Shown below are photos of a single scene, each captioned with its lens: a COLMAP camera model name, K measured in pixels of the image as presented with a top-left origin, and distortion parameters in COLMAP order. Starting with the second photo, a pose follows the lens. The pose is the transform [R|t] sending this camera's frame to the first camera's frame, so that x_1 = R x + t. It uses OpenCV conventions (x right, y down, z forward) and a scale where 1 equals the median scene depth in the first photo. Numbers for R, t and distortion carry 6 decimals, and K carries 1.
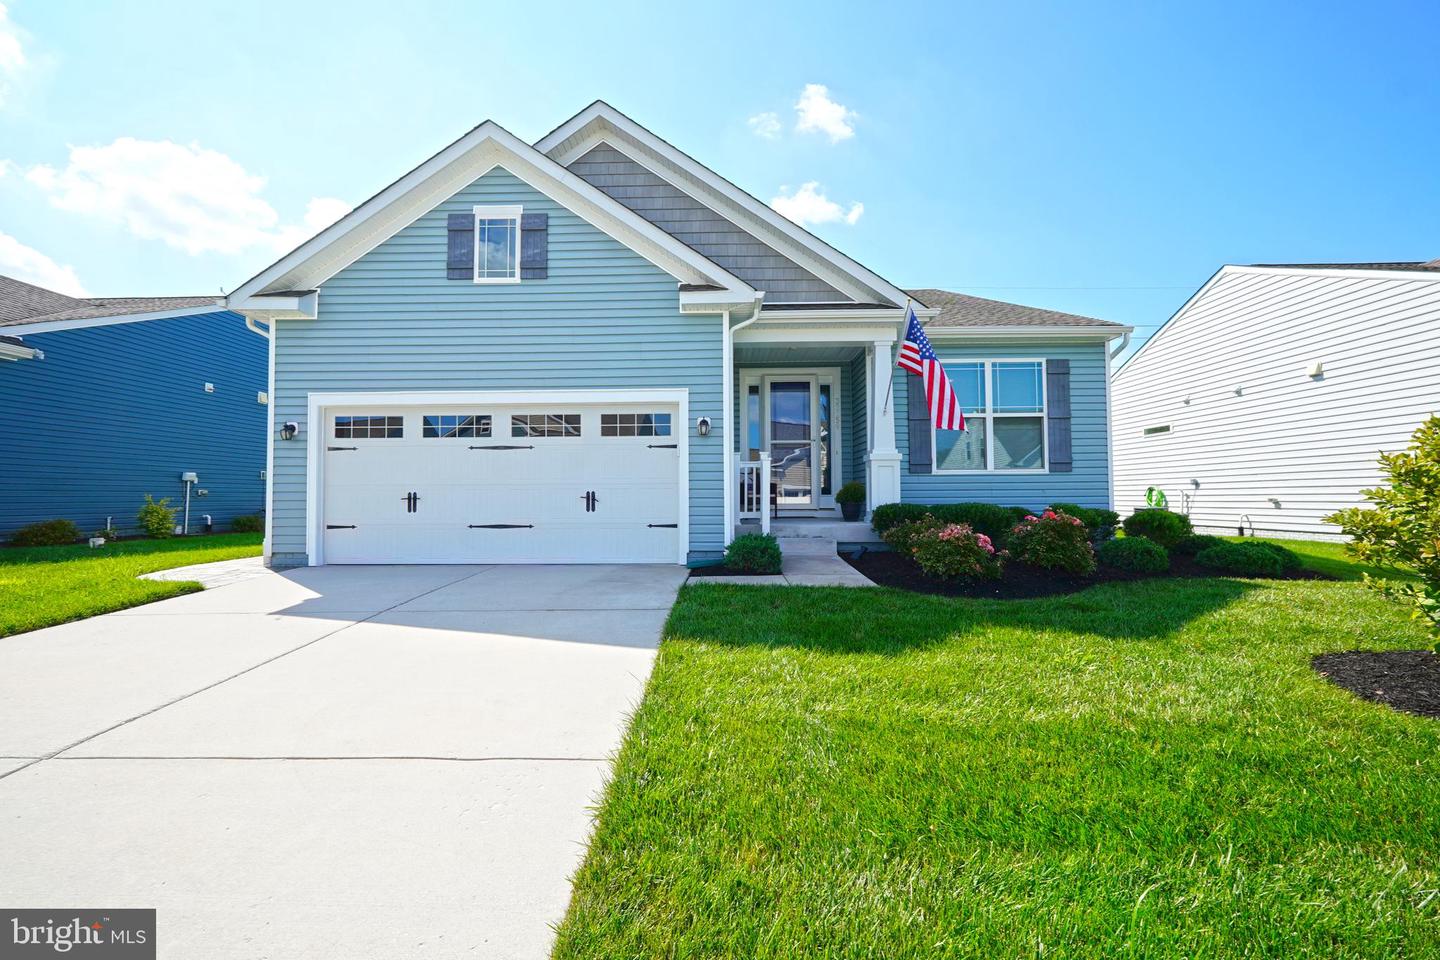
lens RADIAL K [[609.0, 0, 722.0], [0, 609.0, 476.3], [0, 0, 1]] dist [-0.005168, 0.003204]
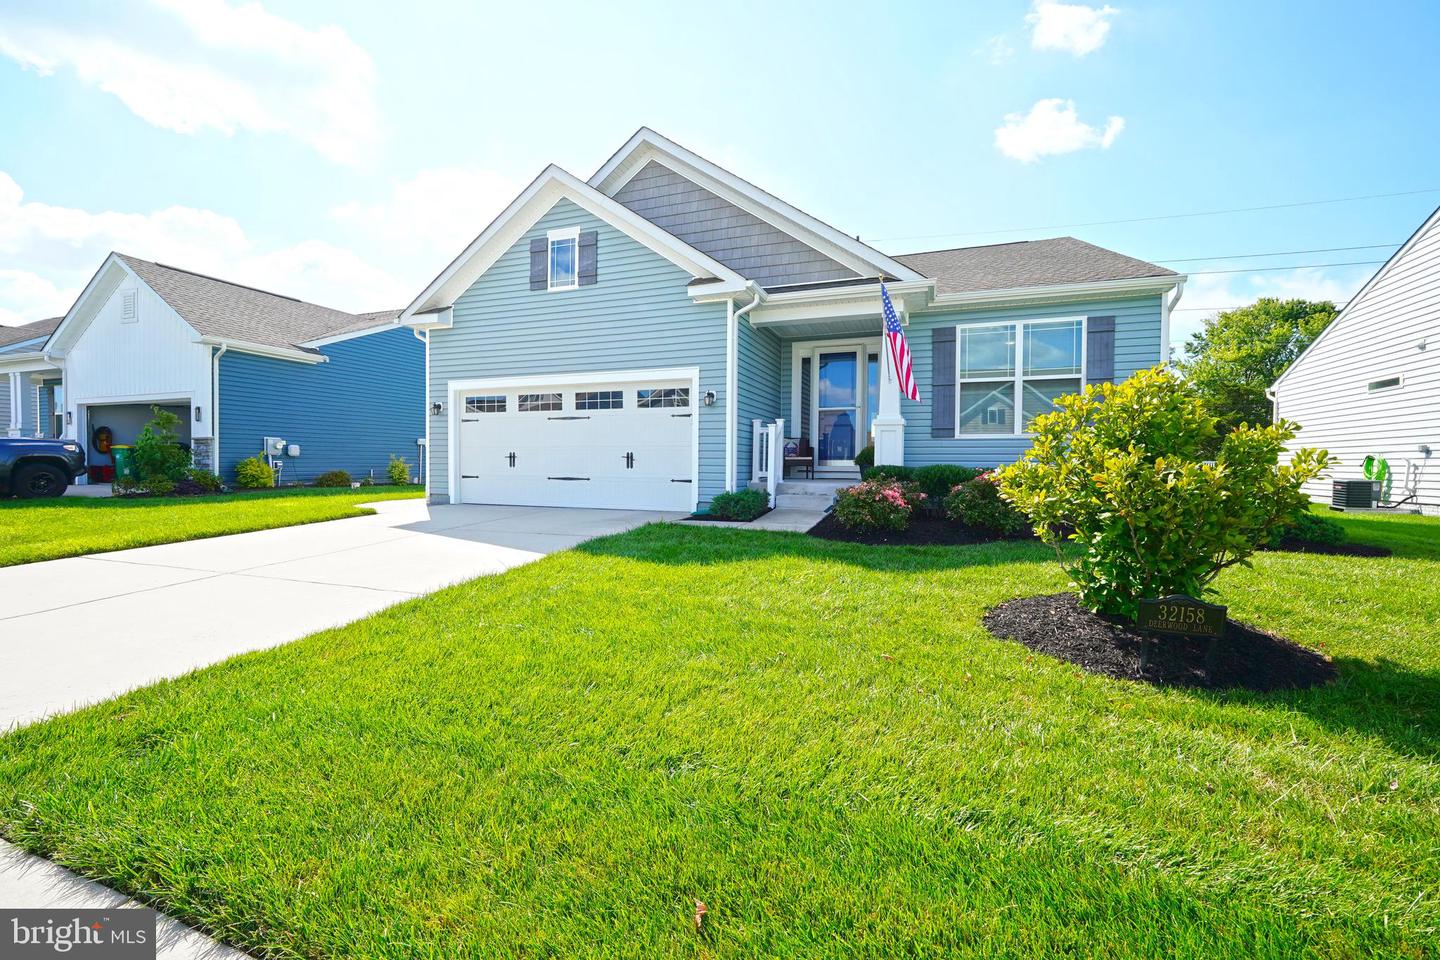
lens RADIAL K [[609.0, 0, 720.8], [0, 609.0, 475.1], [0, 0, 1]] dist [-0.005168, 0.003204]
pose [[0.942424, 0.018047, -0.333933, 0.378670], [-0.000852, 0.998669, 0.051569, 0.006835], [0.334419, -0.048315, 0.941185, -0.120154]]
